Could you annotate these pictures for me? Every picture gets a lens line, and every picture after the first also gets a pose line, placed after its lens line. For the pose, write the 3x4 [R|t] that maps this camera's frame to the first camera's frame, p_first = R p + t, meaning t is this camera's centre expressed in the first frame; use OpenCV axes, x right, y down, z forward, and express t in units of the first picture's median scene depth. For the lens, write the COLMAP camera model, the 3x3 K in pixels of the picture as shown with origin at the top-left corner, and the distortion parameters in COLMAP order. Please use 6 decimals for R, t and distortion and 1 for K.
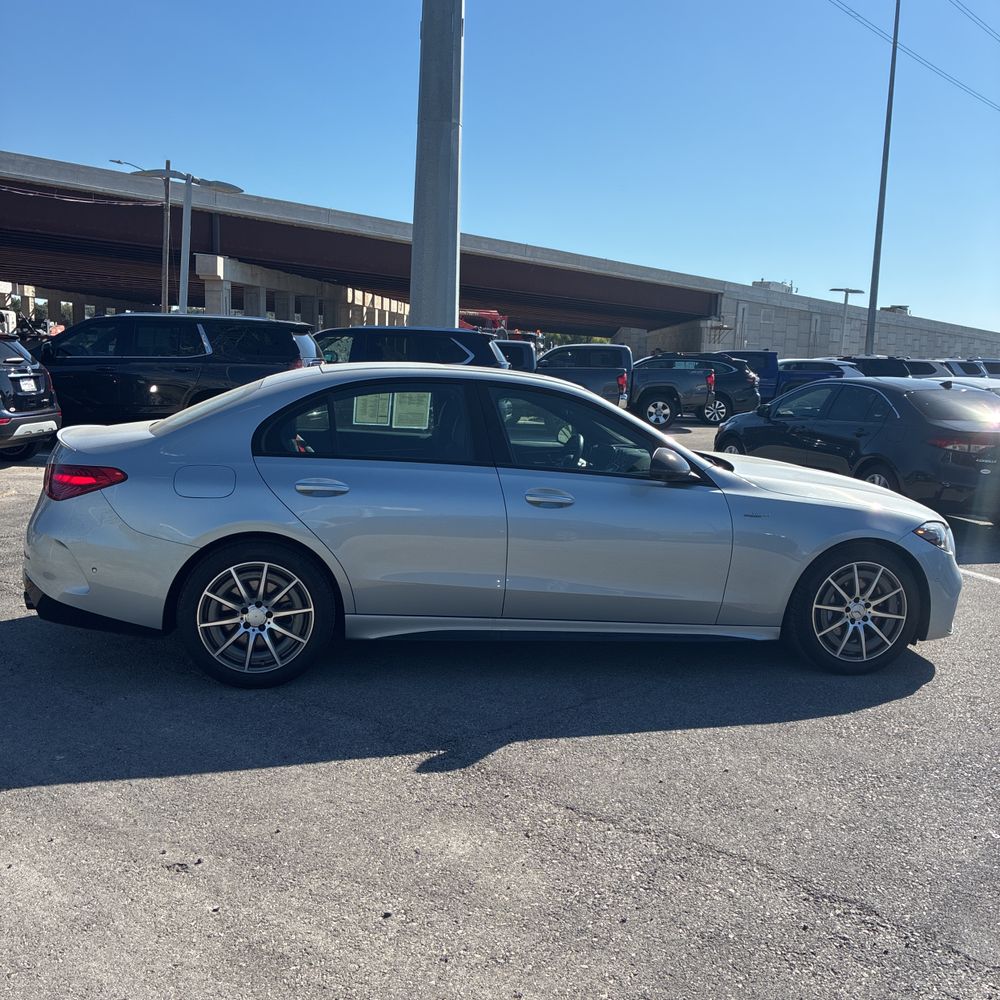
lens RADIAL K [[1046.7, 0, 500.0], [0, 1046.7, 500.0], [0, 0, 1]] dist [0.090565, -0.225997]
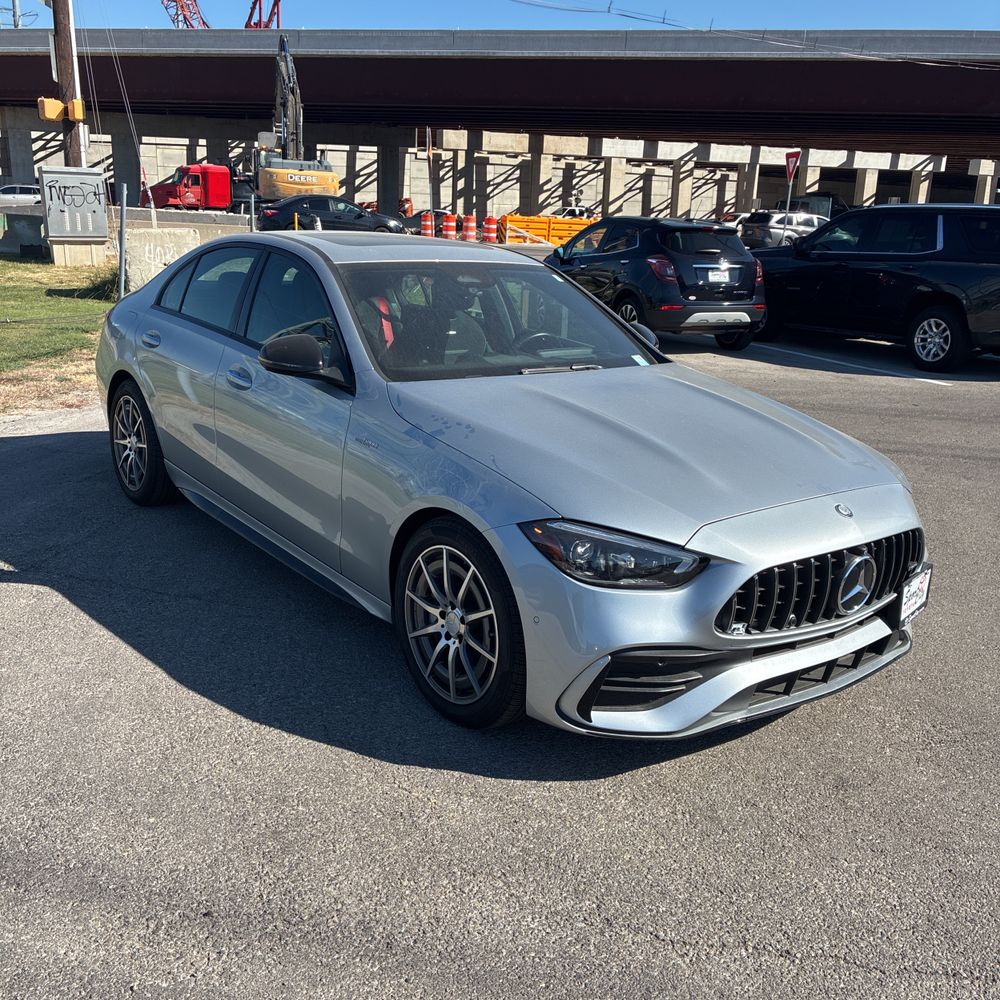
lens RADIAL K [[1036.6, 0, 500.0], [0, 1036.6, 500.0], [0, 0, 1]] dist [0.010827, 0.019368]
pose [[0.462372, 0.221092, -0.858679, 0.178728], [-0.147585, 0.974095, 0.171339, -0.016307], [0.874317, 0.047505, 0.483025, 0.145825]]
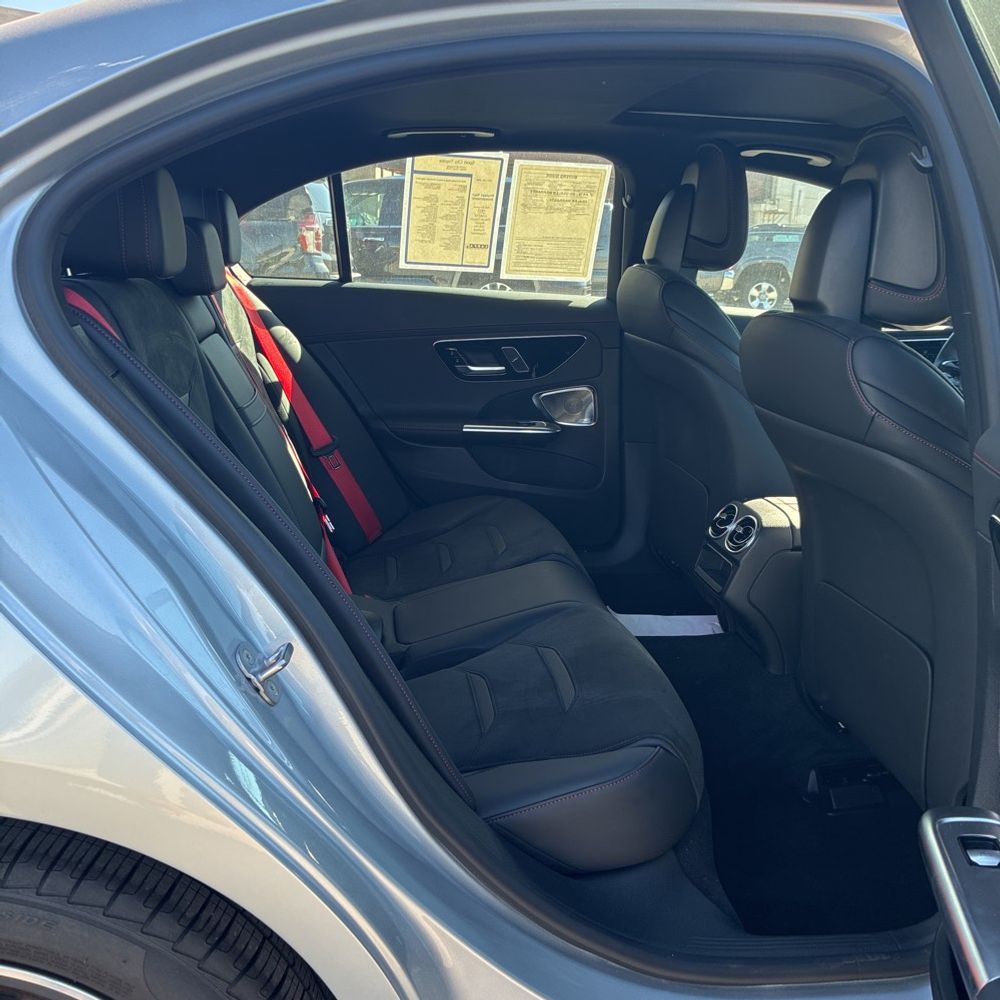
lens RADIAL K [[1036.6, 0, 500.0], [0, 1036.6, 500.0], [0, 0, 1]] dist [0.010827, 0.019368]
pose [[0.999632, 0.005305, -0.026595, -0.022846], [-0.002584, 0.994850, 0.101326, -0.006675], [0.026996, -0.101220, 0.994498, 0.151962]]
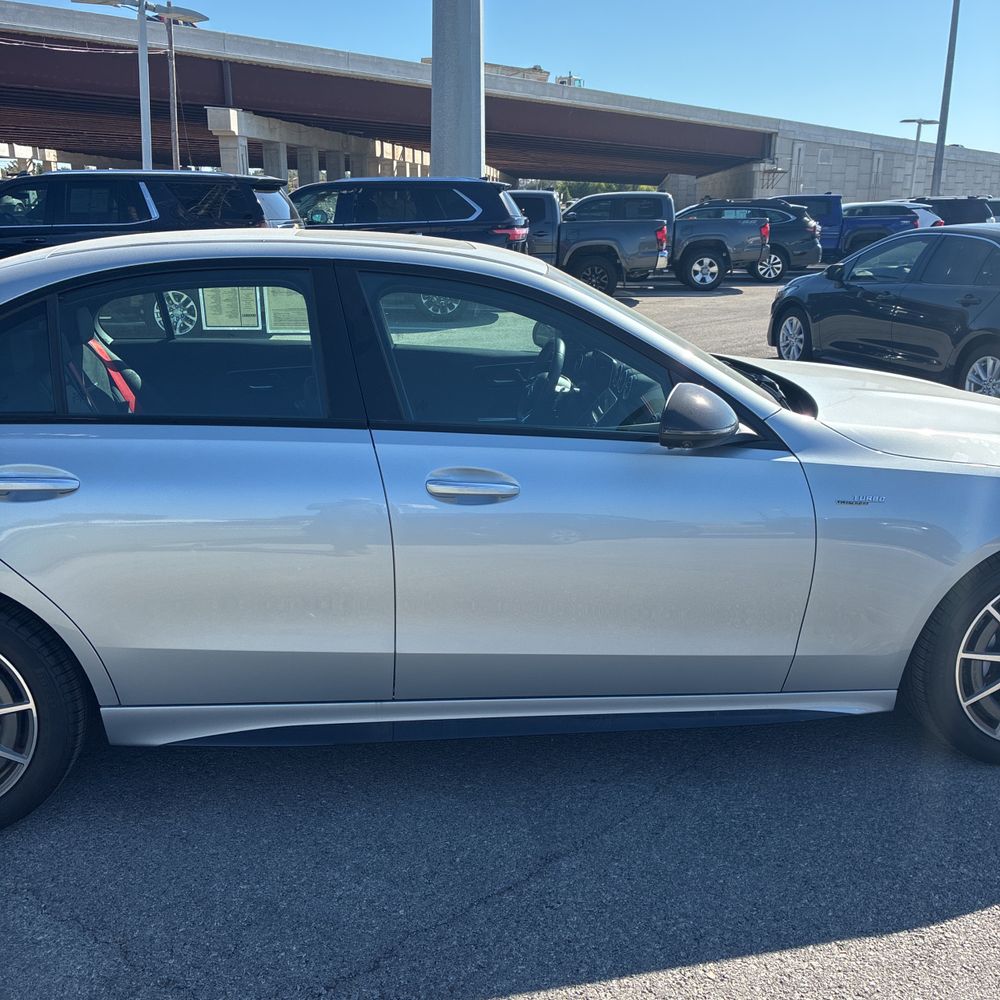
lens RADIAL K [[1036.6, 0, 500.0], [0, 1036.6, 500.0], [0, 0, 1]] dist [0.010827, 0.019368]
pose [[0.998622, -0.017640, -0.049428, 0.016674], [0.024189, 0.990523, 0.135200, -0.012404], [0.046575, -0.136209, 0.989585, 0.091078]]
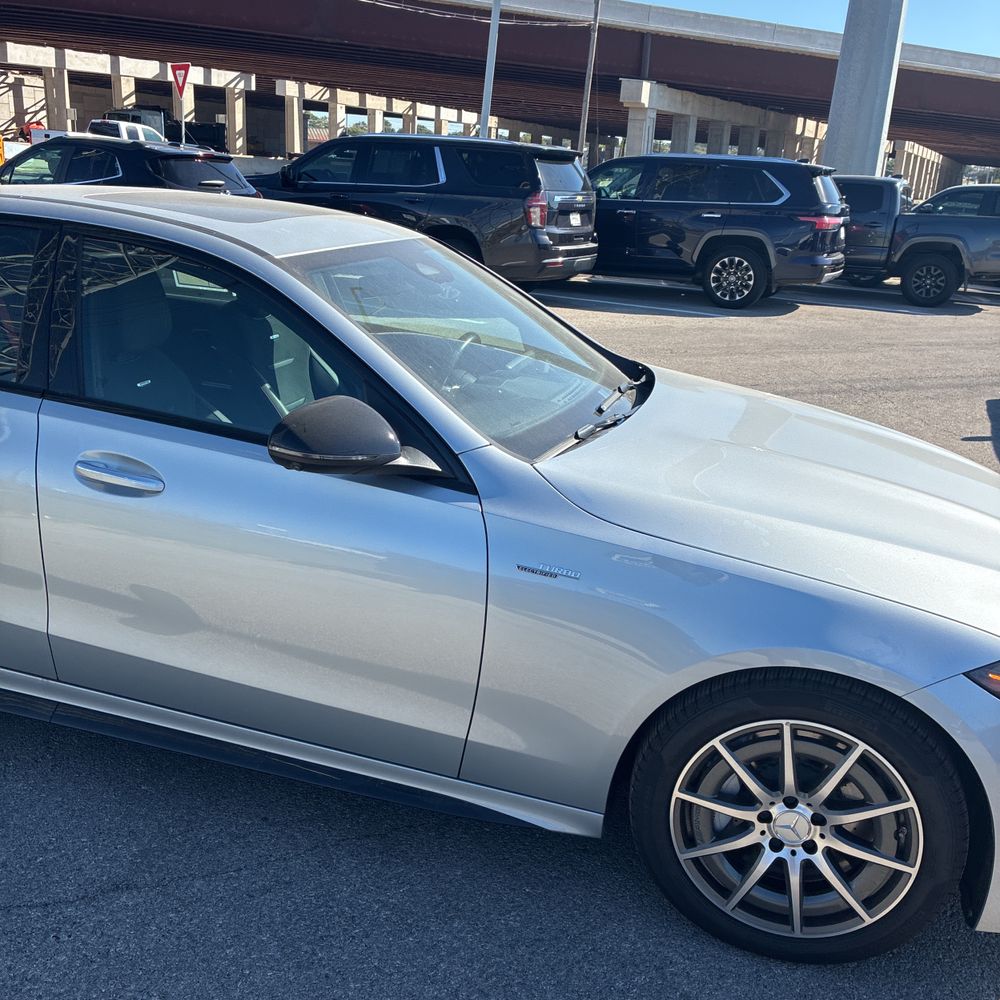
lens RADIAL K [[1023.4, 0, 500.0], [0, 1023.4, 500.0], [0, 0, 1]] dist [0.030246, -0.004103]
pose [[0.902025, 0.153044, -0.403644, 0.077398], [-0.089446, 0.981015, 0.172071, -0.016982], [0.422315, -0.119107, 0.898590, 0.121286]]
